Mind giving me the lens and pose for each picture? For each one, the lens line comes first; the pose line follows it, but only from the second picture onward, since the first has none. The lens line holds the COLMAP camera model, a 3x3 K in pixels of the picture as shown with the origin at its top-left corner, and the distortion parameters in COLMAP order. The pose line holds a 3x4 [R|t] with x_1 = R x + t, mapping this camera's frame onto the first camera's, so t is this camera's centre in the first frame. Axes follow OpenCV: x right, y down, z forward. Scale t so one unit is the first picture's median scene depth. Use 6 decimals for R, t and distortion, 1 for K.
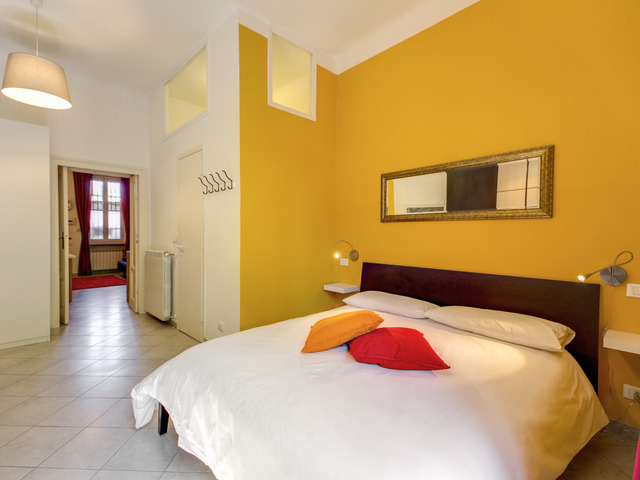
lens RADIAL K [[307.6, 0, 316.3], [0, 307.6, 239.7], [0, 0, 1]] dist [0.038391, -0.000143]
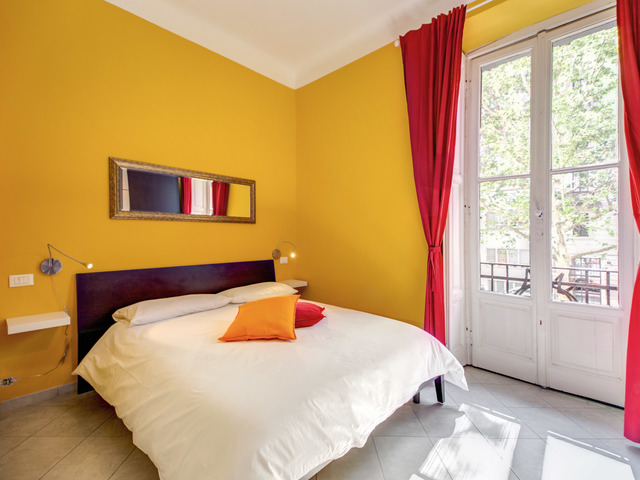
lens RADIAL K [[307.6, 0, 316.3], [0, 307.6, 239.7], [0, 0, 1]] dist [0.038391, -0.000143]
pose [[-0.061357, -0.017060, 0.997970, -0.697457], [0.019319, 0.999646, 0.018276, -0.007505], [-0.997929, 0.020401, -0.061005, 0.594993]]
